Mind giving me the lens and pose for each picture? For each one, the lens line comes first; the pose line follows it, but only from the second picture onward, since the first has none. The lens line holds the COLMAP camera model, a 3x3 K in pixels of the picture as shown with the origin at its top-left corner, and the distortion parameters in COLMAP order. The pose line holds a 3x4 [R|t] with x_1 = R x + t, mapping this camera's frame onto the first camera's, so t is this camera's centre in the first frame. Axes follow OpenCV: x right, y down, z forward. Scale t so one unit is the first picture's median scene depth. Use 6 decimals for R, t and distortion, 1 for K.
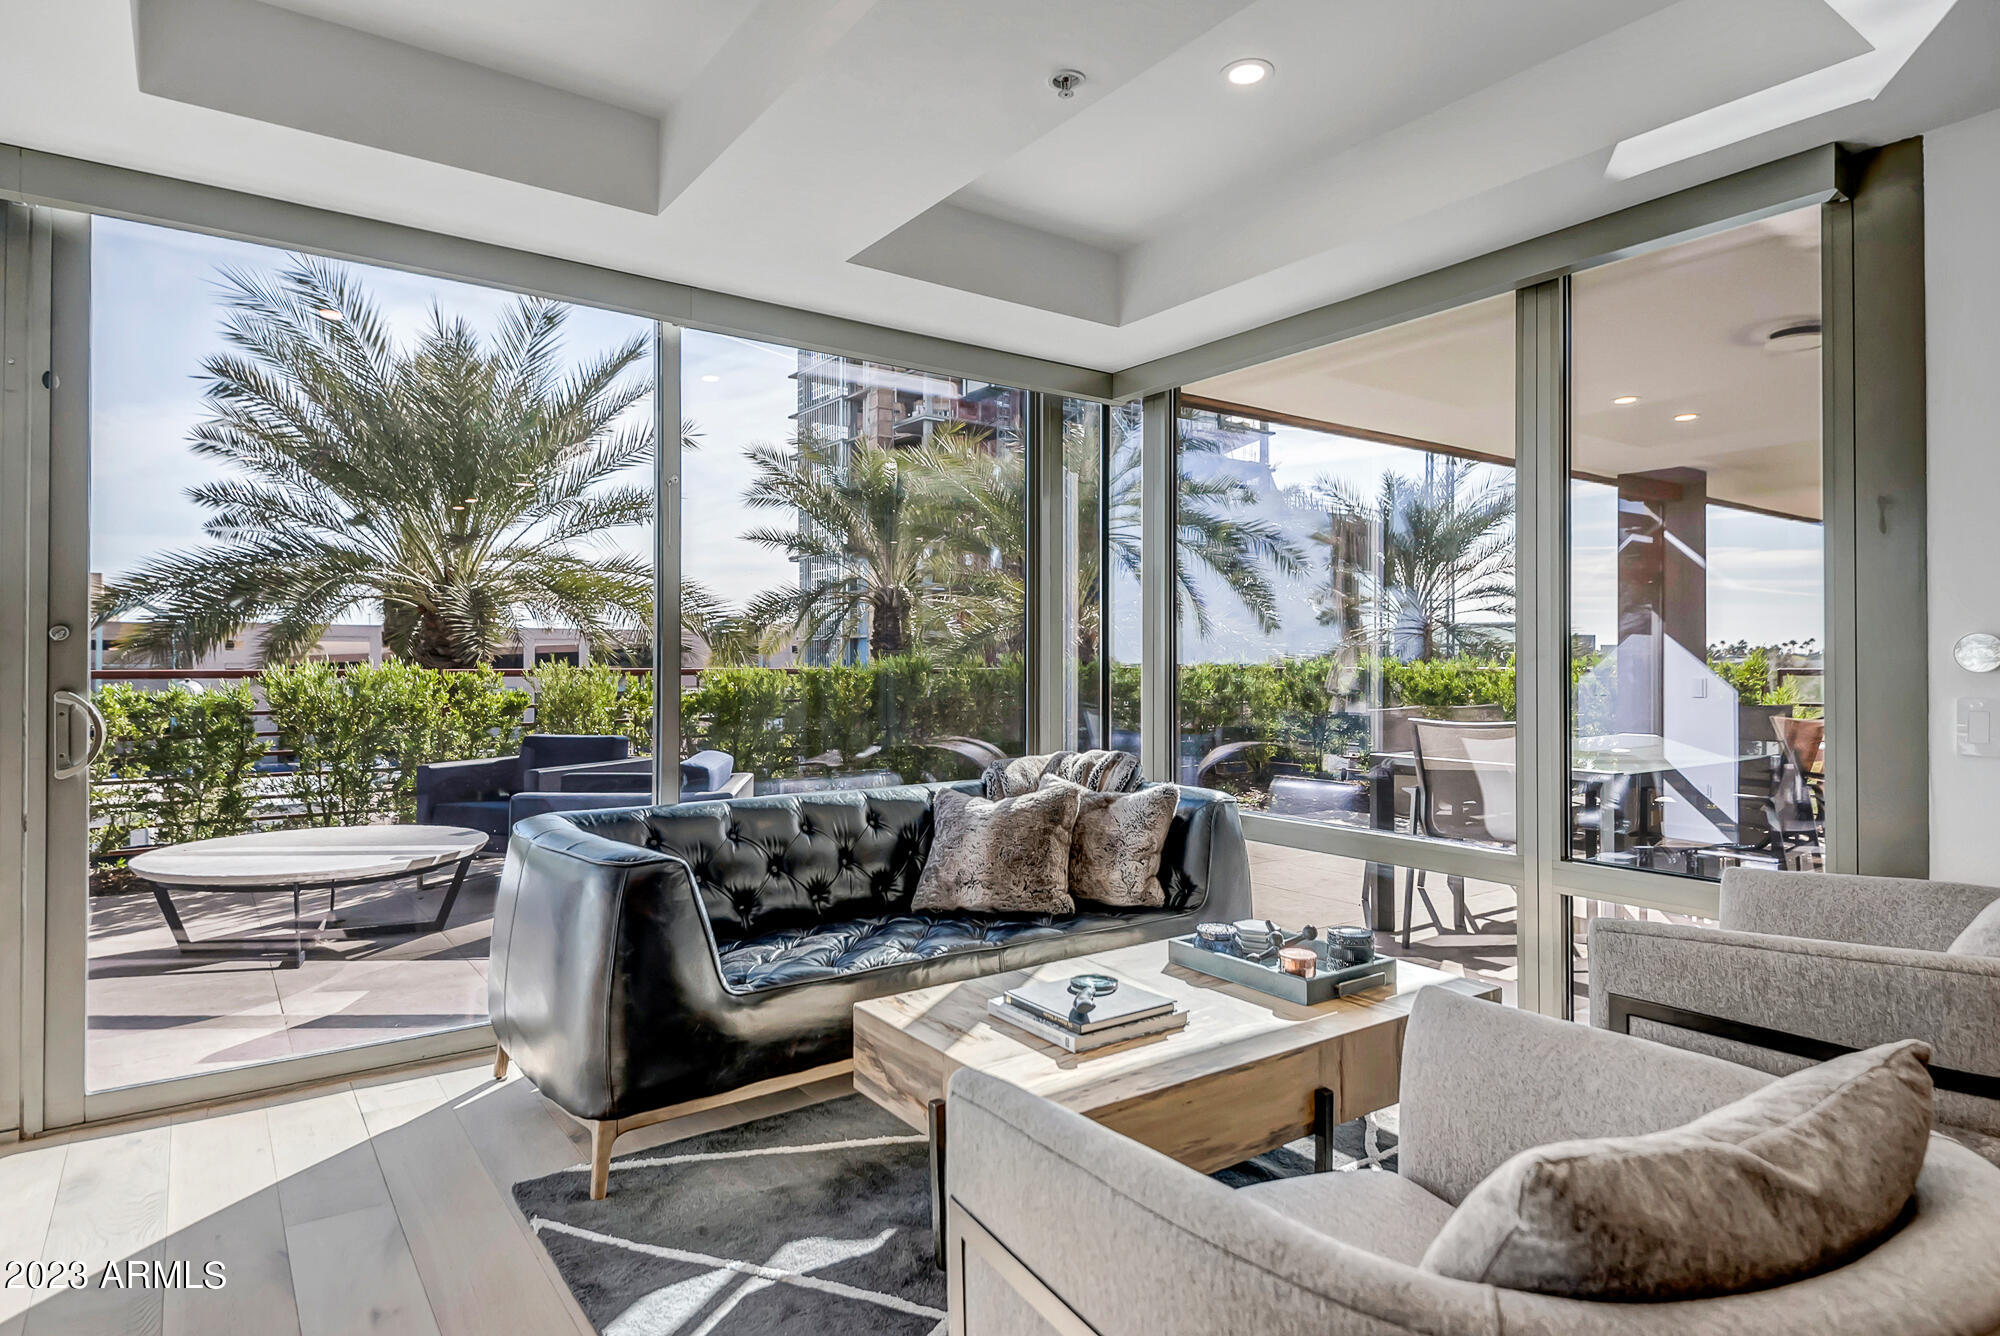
lens RADIAL K [[1122.9, 0, 1009.4], [0, 1122.9, 646.1], [0, 0, 1]] dist [-0.000988, -0.000923]
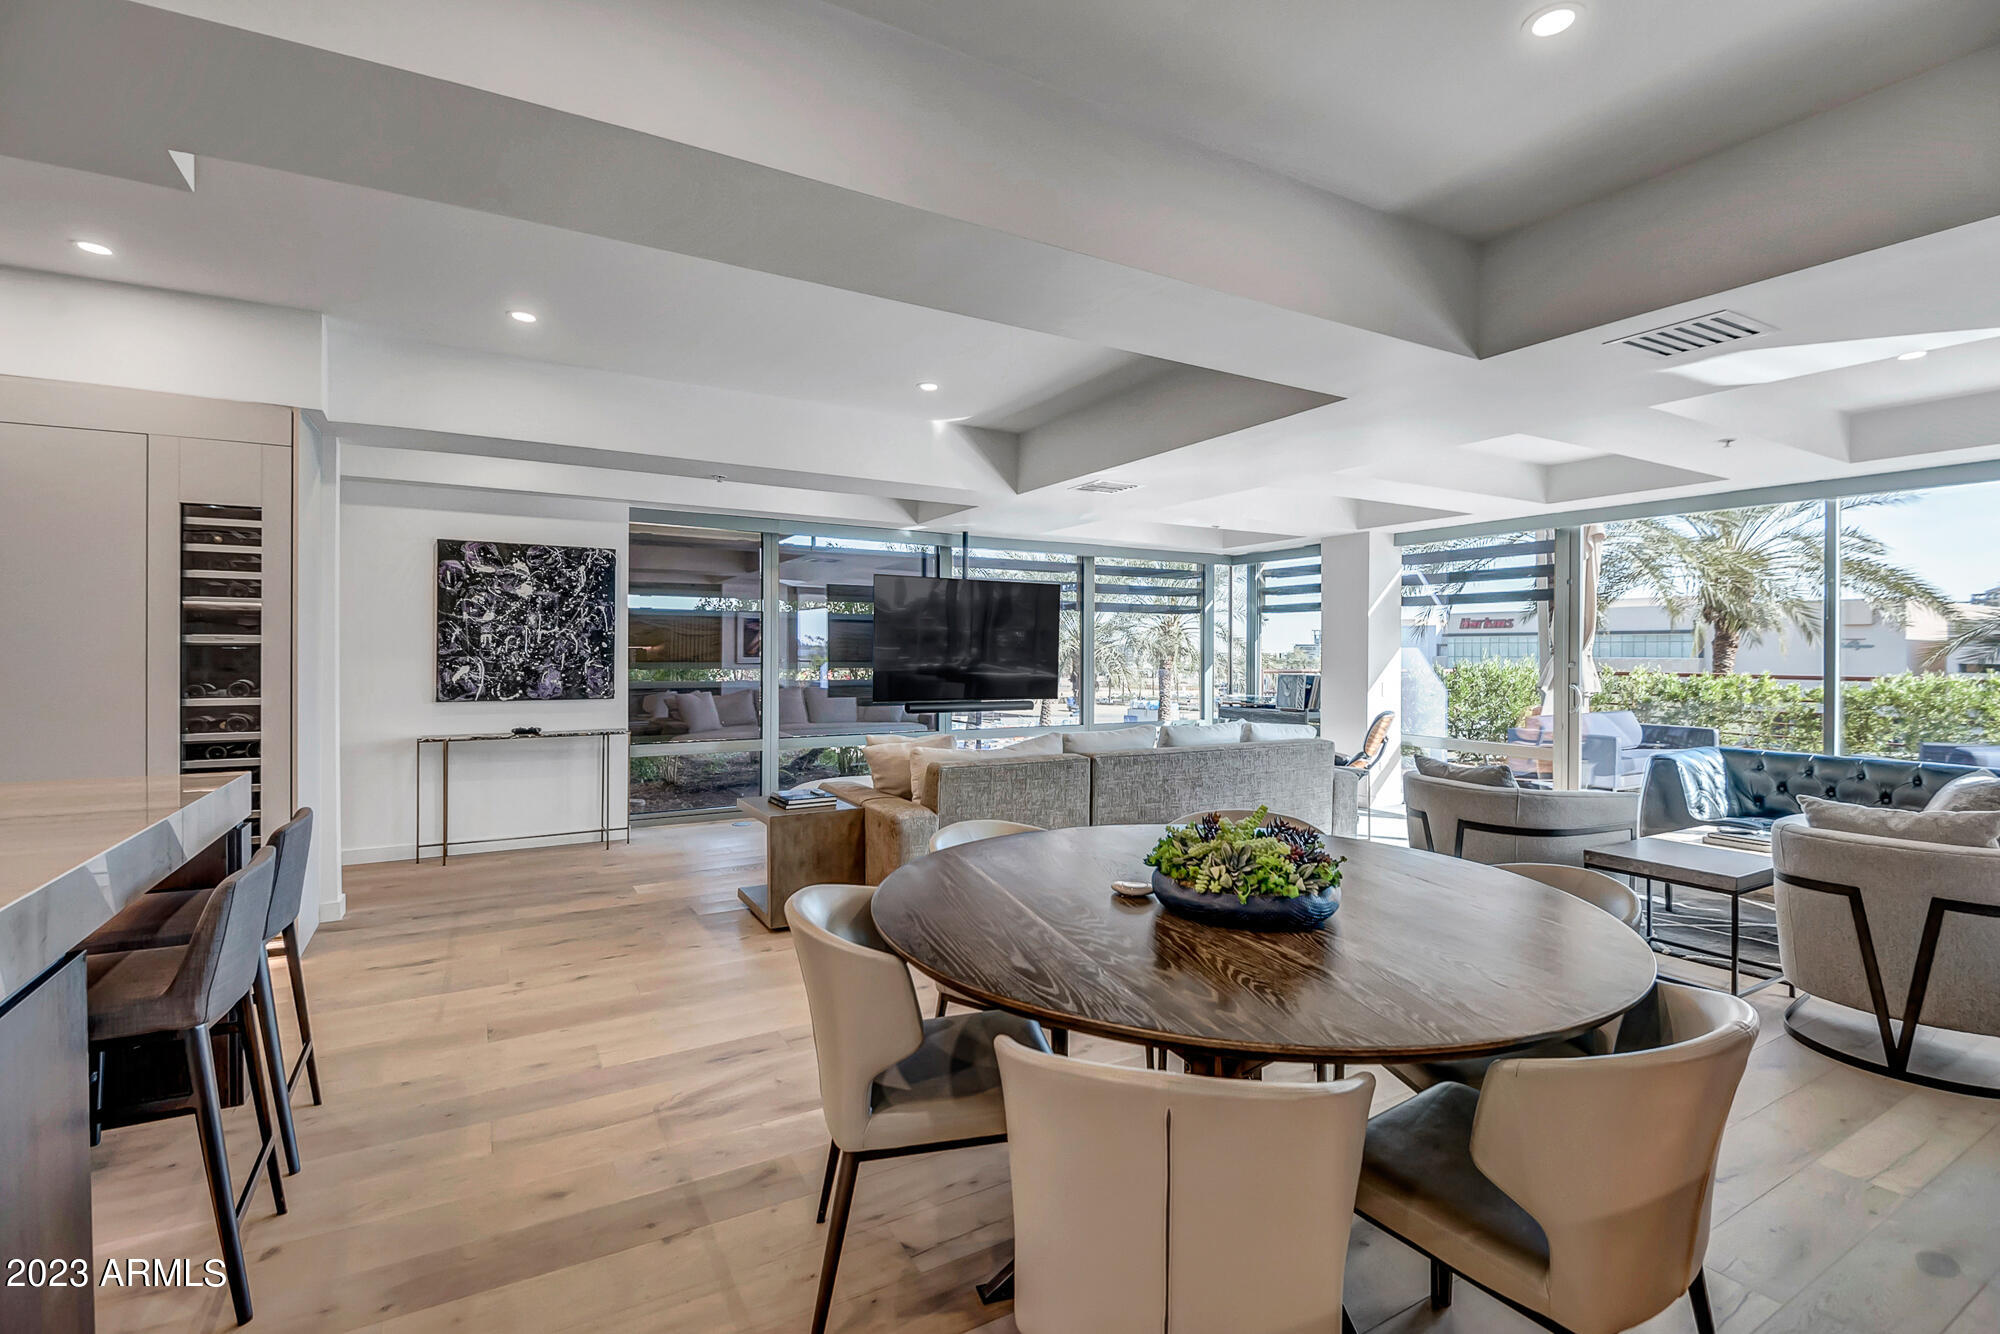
lens RADIAL K [[910.9, 0, 1004.0], [0, 910.9, 655.2], [0, 0, 1]] dist [0.034151, -0.030277]
pose [[-0.101805, 0.003567, -0.994798, 1.311055], [0.011936, 0.999926, 0.002364, -0.048409], [0.994733, -0.011633, -0.101840, -0.196645]]
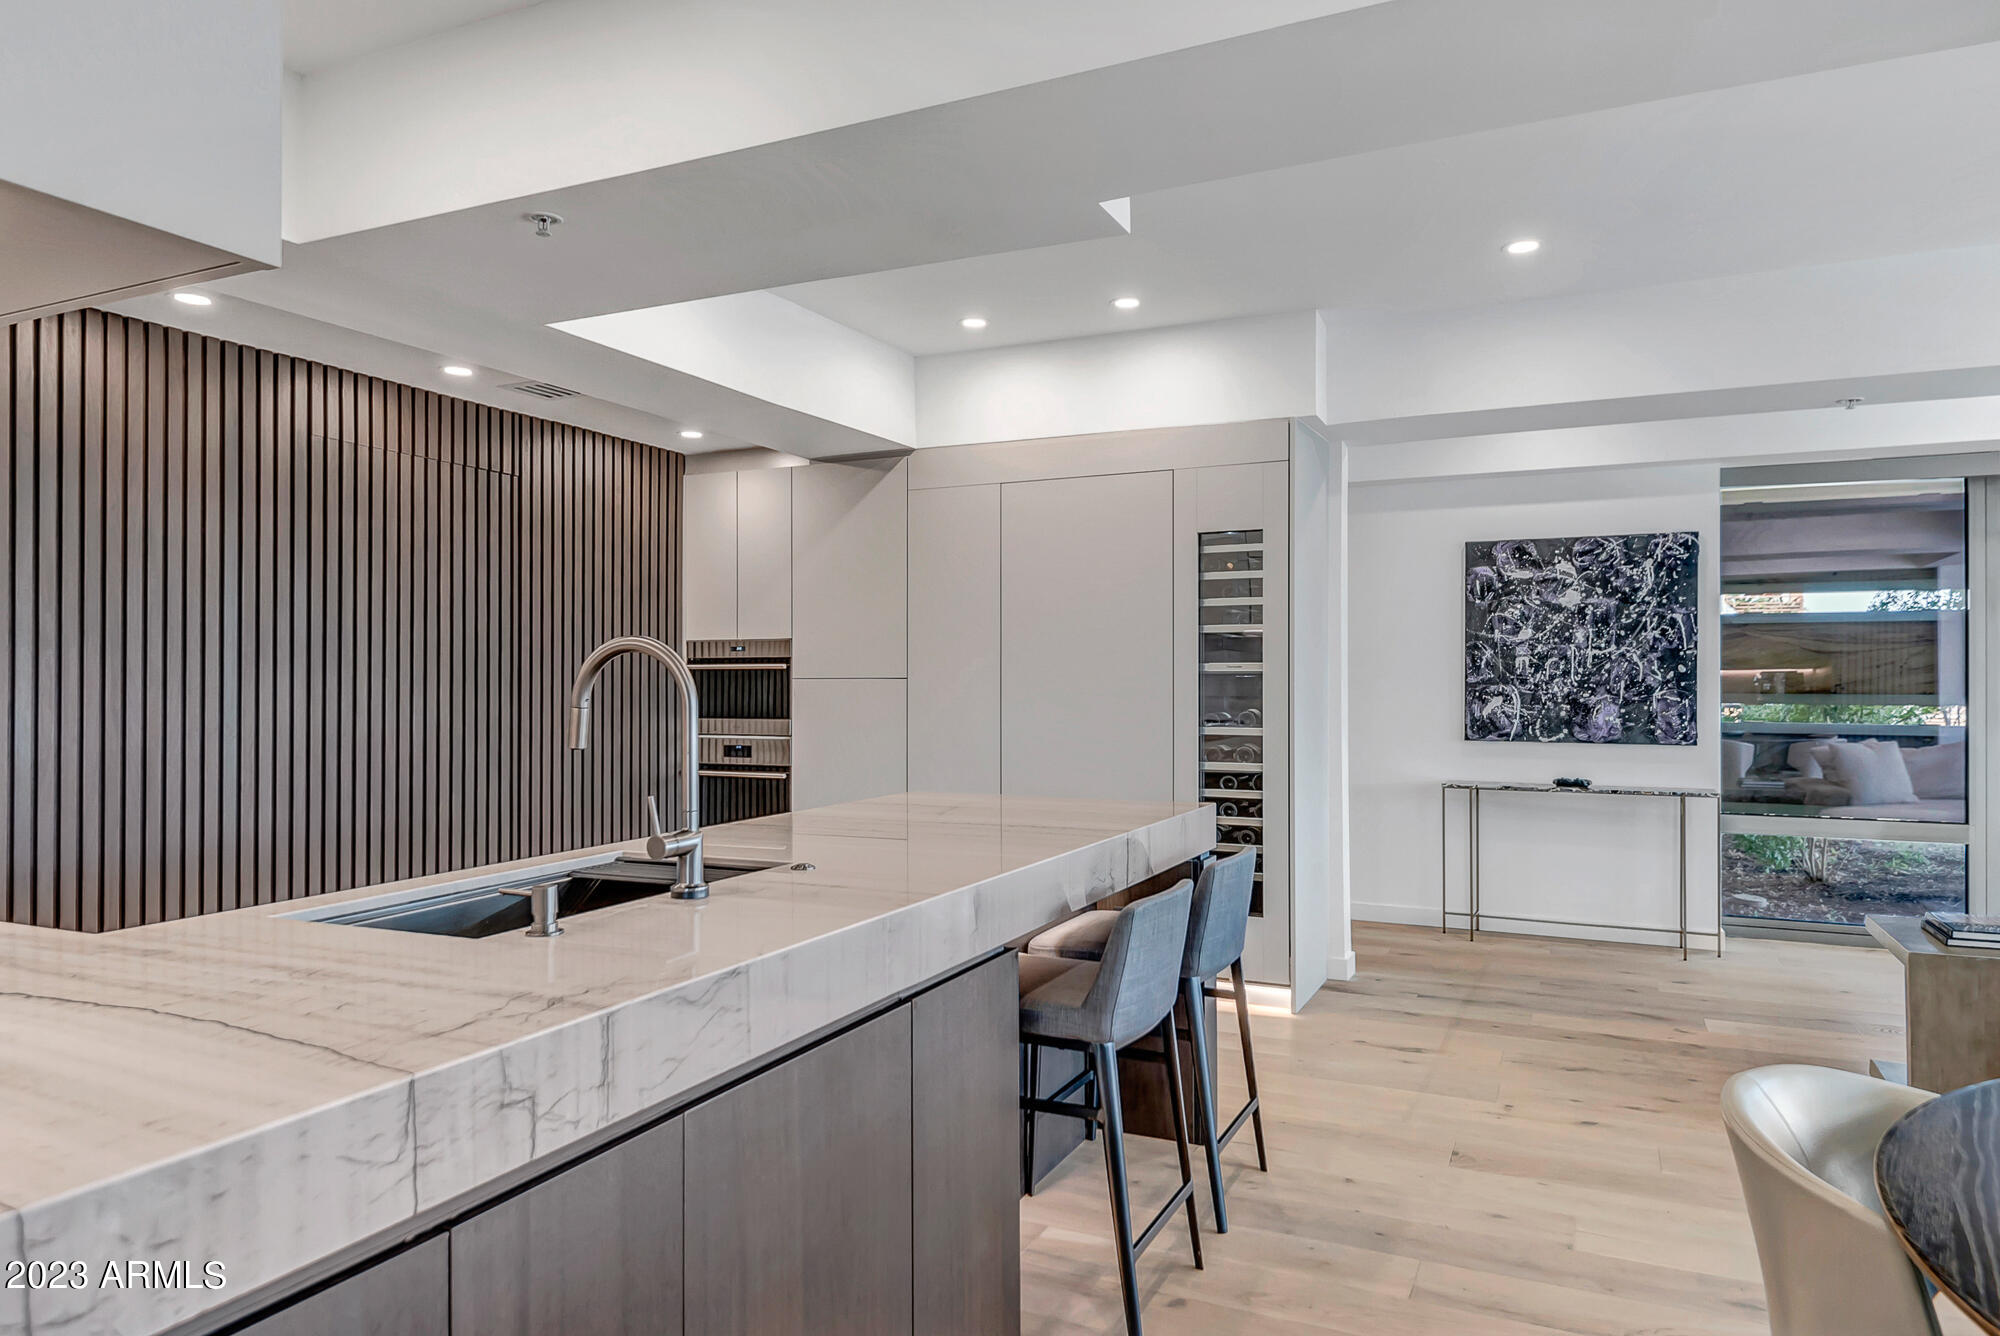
lens RADIAL K [[1228.4, 0, 1000.0], [0, 1228.4, 668.0], [0, 0, 1]] dist [0.015563, -0.001064]
pose [[-0.878198, -0.001664, -0.478294, 1.248678], [0.009800, 0.999721, -0.021471, -0.047277], [0.478196, -0.023543, -0.877937, -0.111239]]
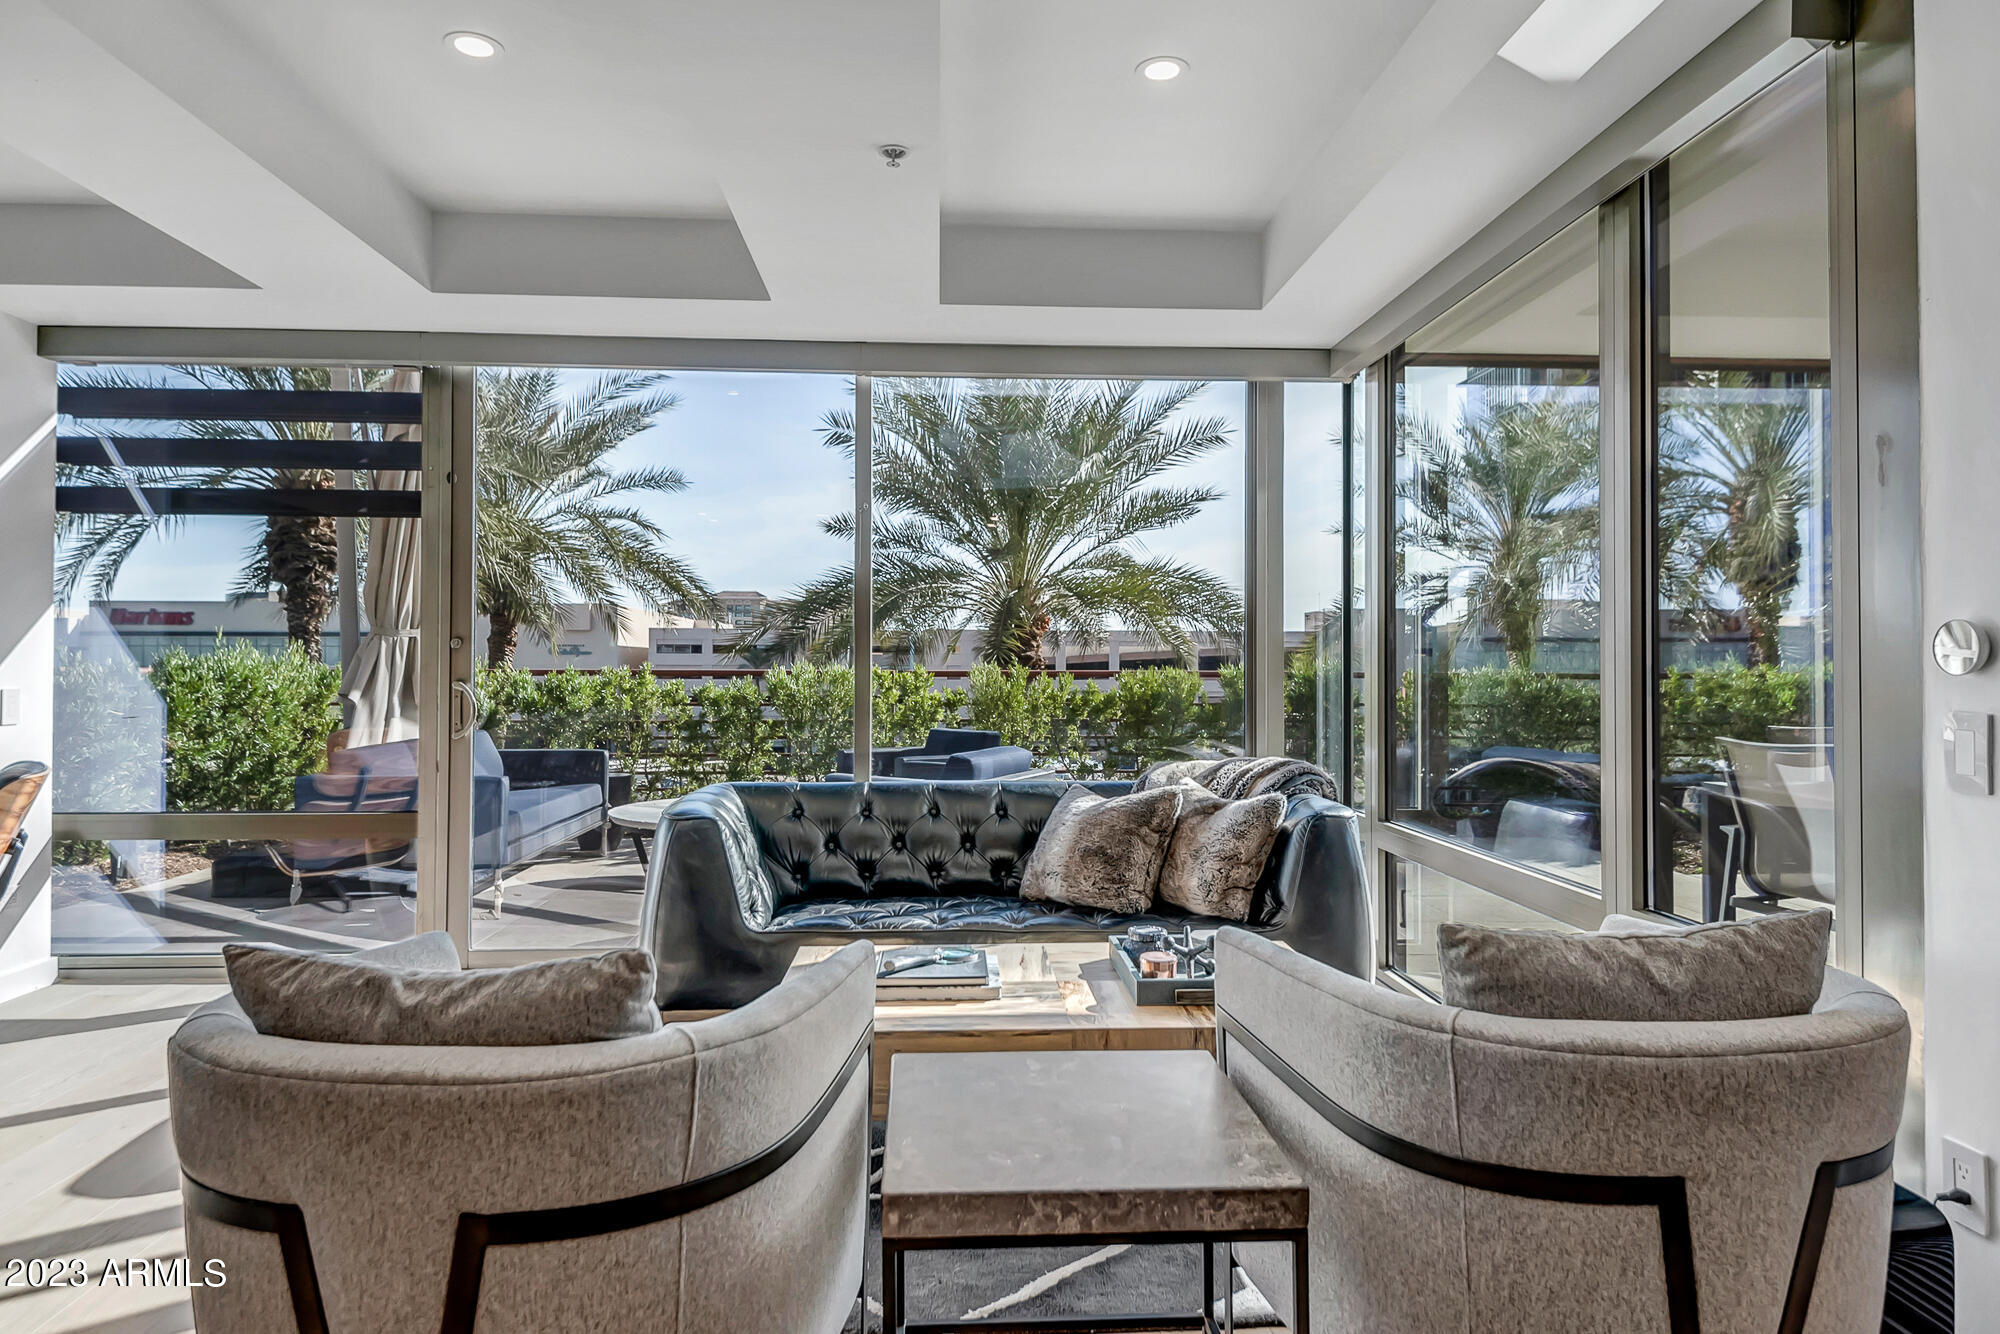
lens RADIAL K [[1205.9, 0, 988.0], [0, 1205.9, 643.7], [0, 0, 1]] dist [0.015366, -0.000937]
pose [[0.833183, -0.008629, -0.552930, 0.489486], [0.007644, 0.999962, -0.004087, -0.000199], [0.552945, -0.000821, 0.833217, 0.026187]]
